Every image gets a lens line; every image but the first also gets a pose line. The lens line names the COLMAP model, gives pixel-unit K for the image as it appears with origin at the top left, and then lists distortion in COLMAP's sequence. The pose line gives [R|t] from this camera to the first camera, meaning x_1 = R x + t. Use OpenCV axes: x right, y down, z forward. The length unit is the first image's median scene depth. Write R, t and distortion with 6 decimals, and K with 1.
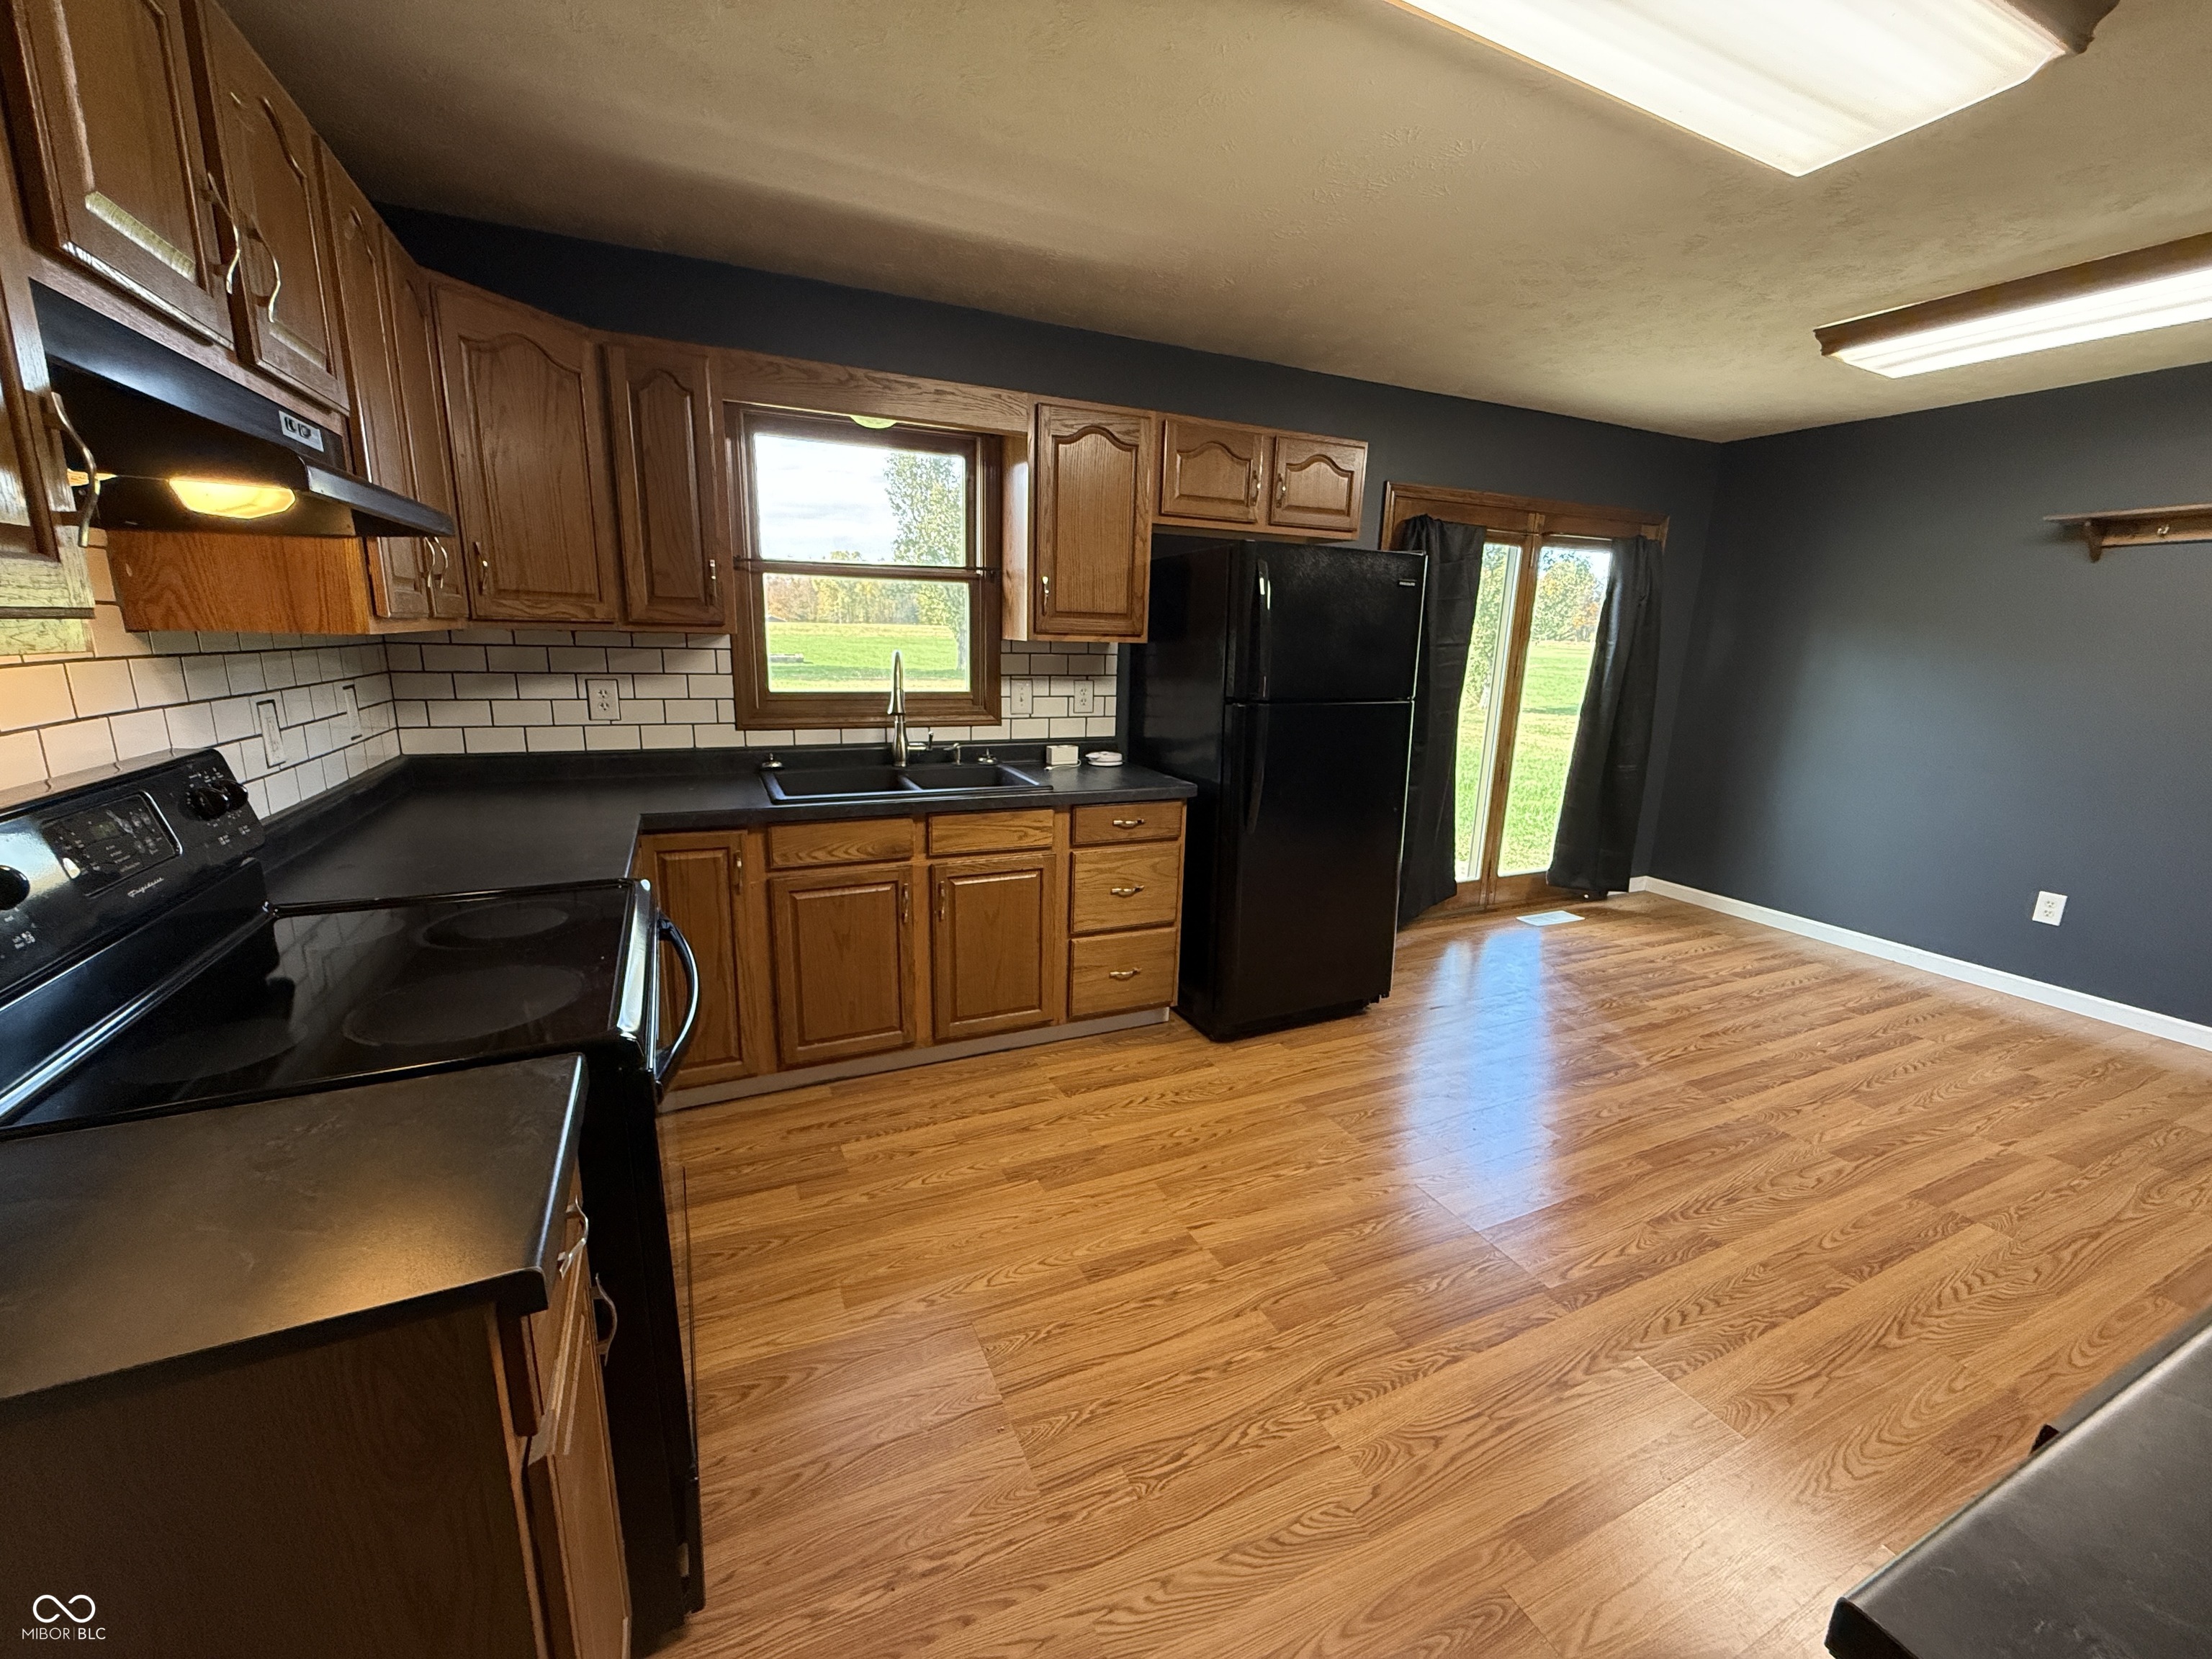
lens RADIAL K [[886.5, 0, 1098.2], [0, 886.5, 830.4], [0, 0, 1]] dist [0.000180, 0.000068]
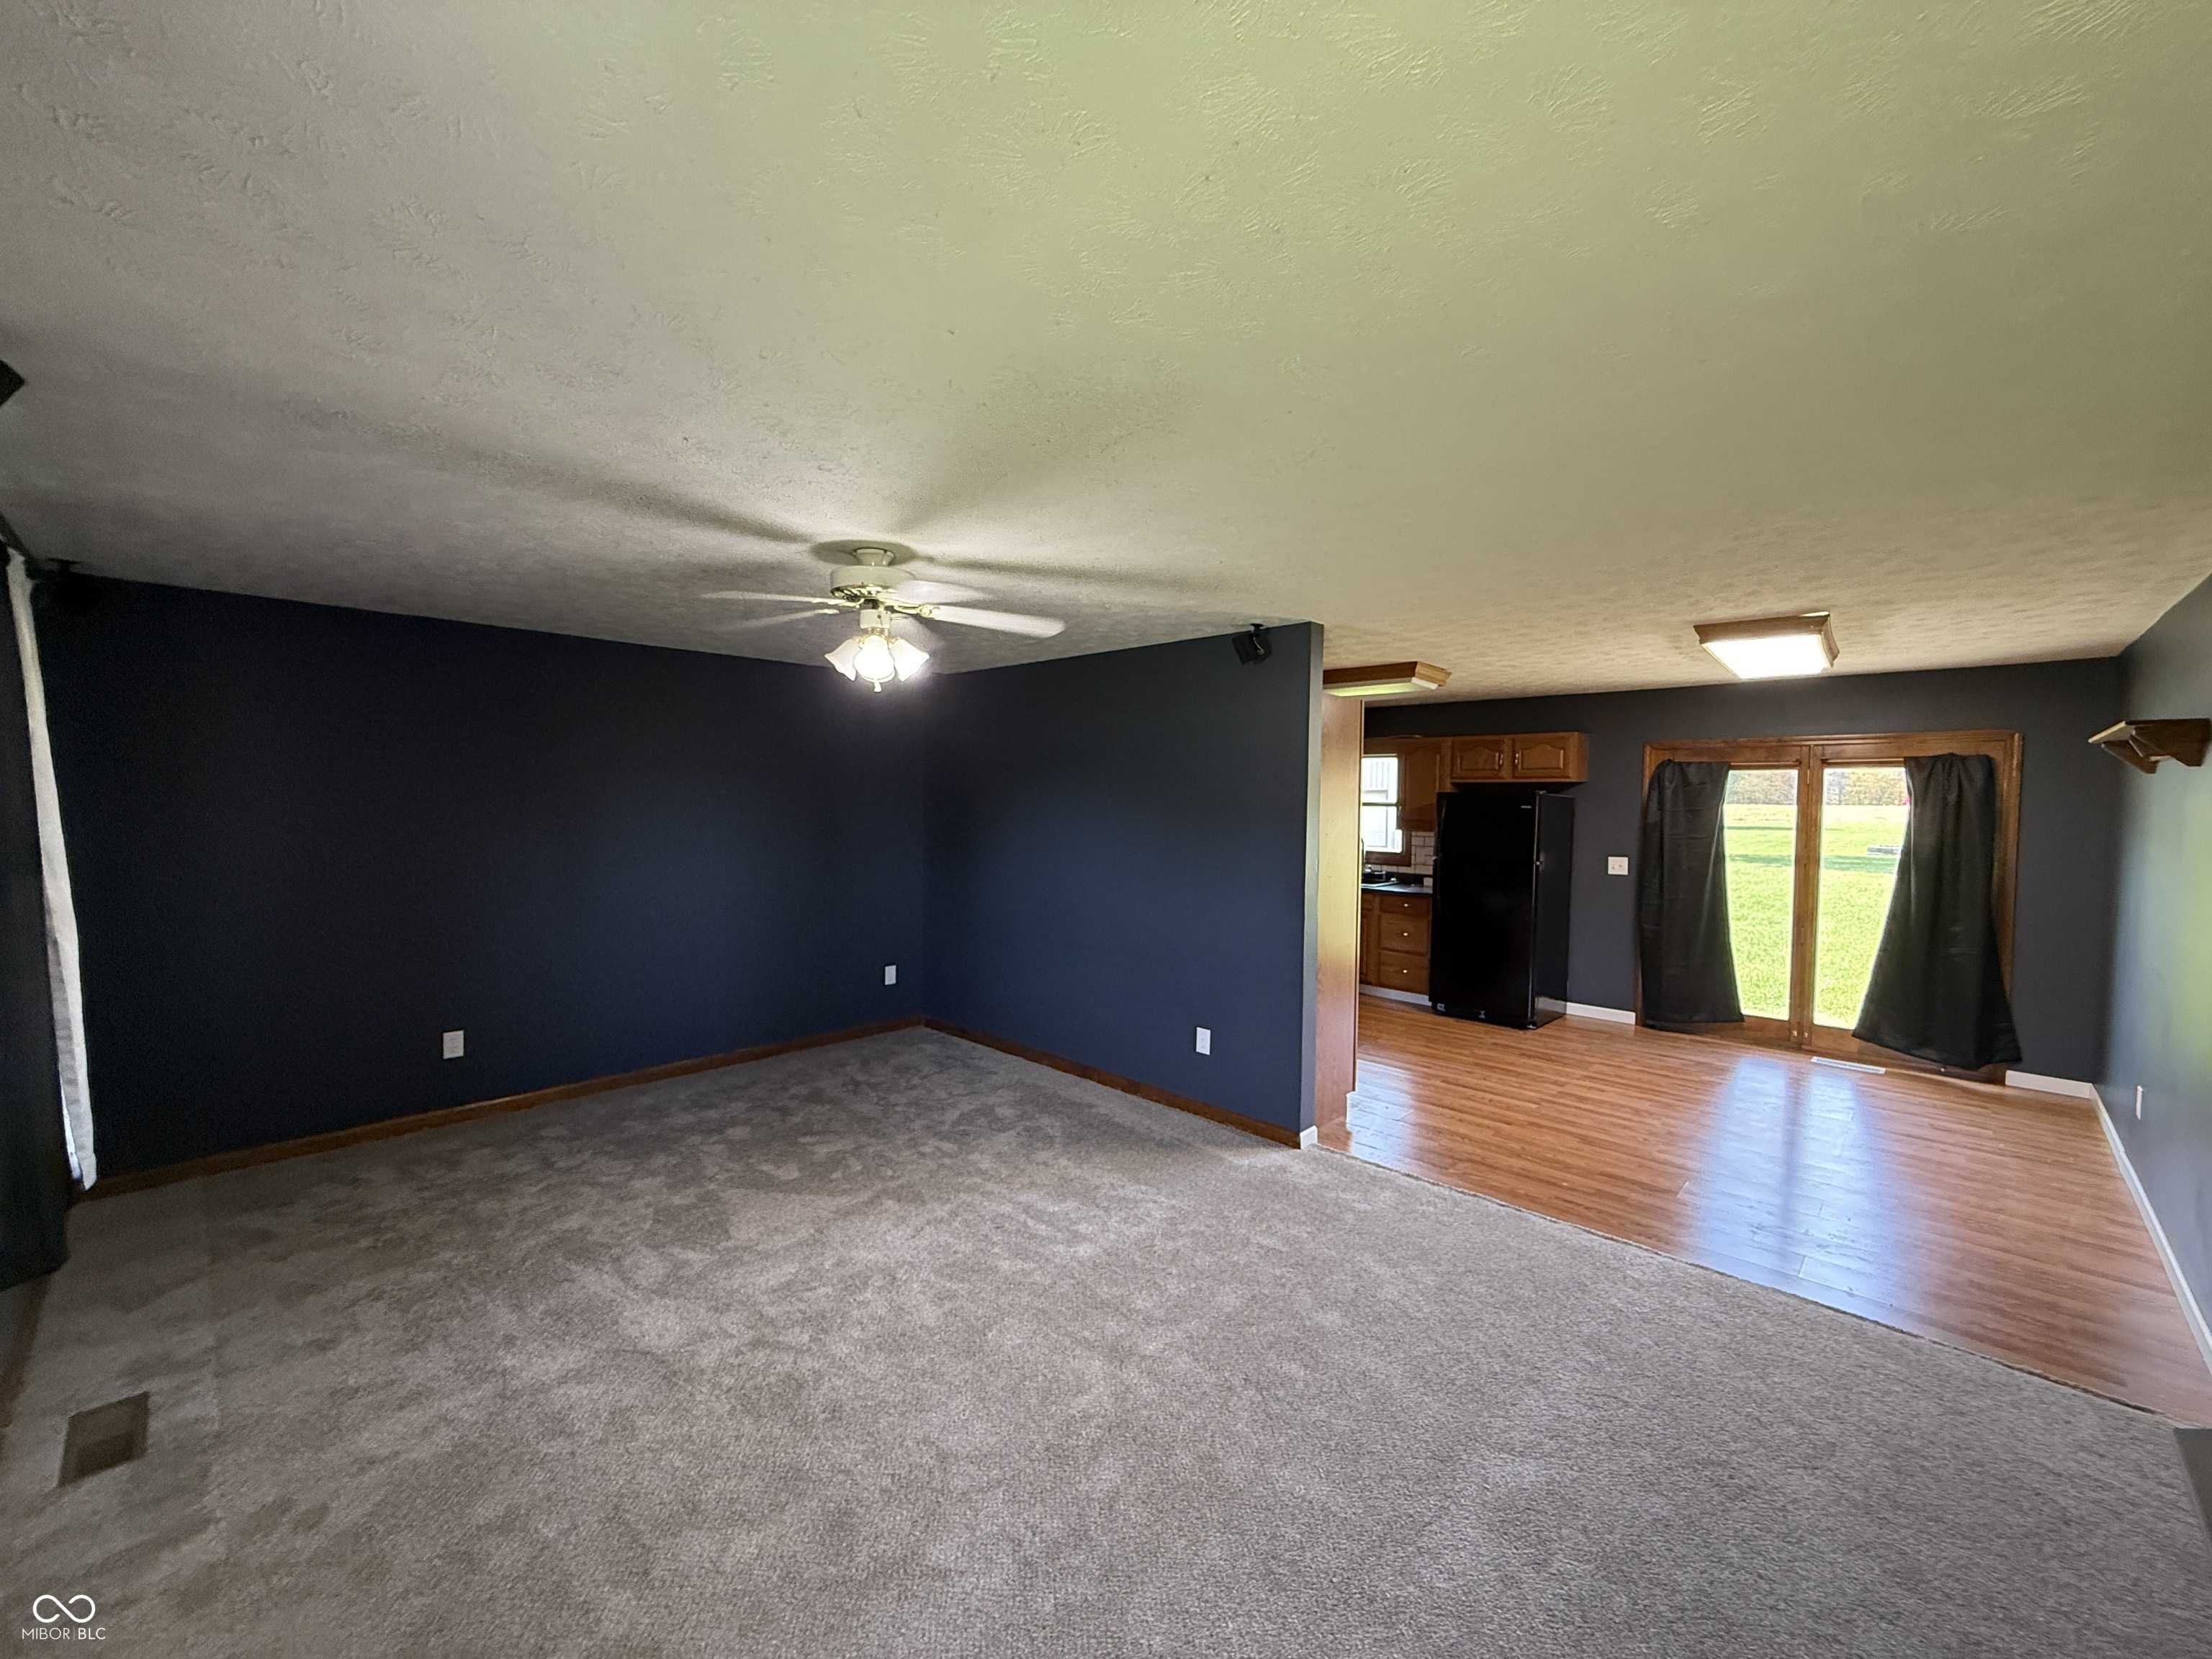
lens RADIAL K [[882.0, 0, 1101.8], [0, 882.0, 833.1], [0, 0, 1]] dist [-0.000389, -0.000226]
pose [[0.360556, 0.018067, -0.932563, 2.160230], [-0.207377, 0.976341, -0.061263, 0.128559], [0.909392, 0.215481, 0.355772, -0.709044]]
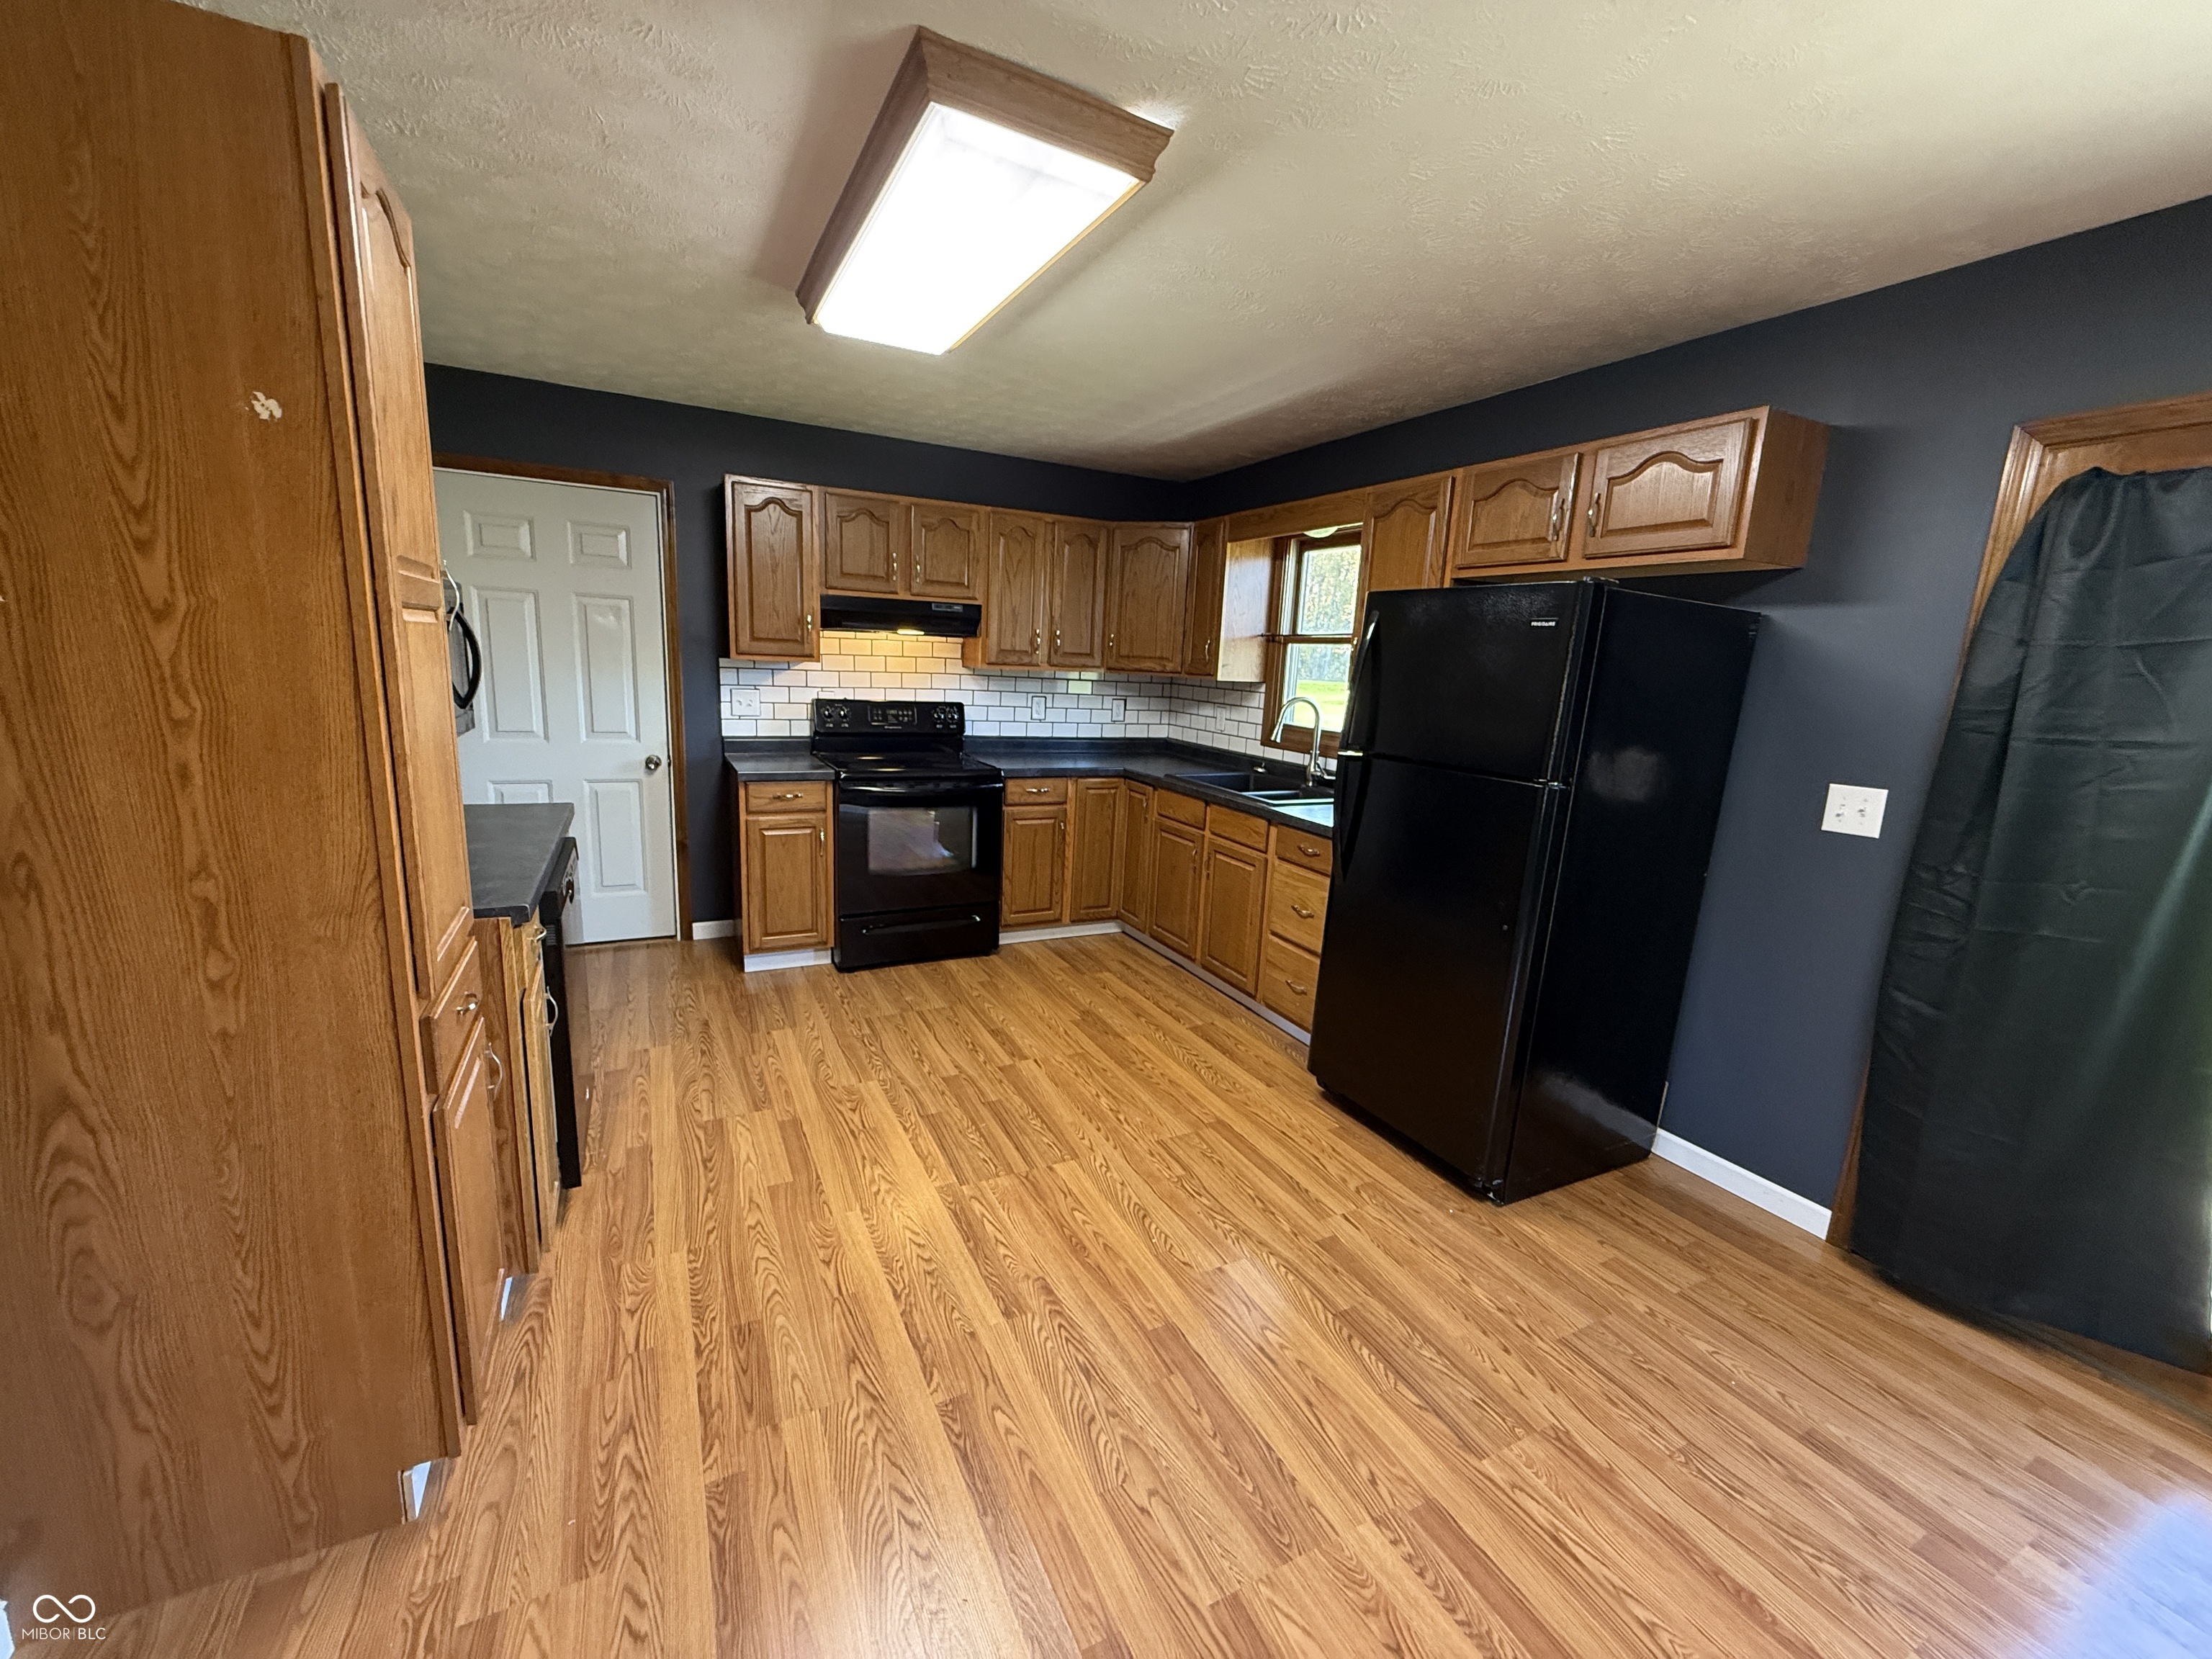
lens RADIAL K [[882.0, 0, 1101.8], [0, 882.0, 833.1], [0, 0, 1]] dist [-0.000389, -0.000226]
pose [[0.037623, 0.171858, -0.984403, 1.219645], [-0.267492, 0.950884, 0.155783, -0.145851], [0.962825, 0.257459, 0.081745, 0.713161]]
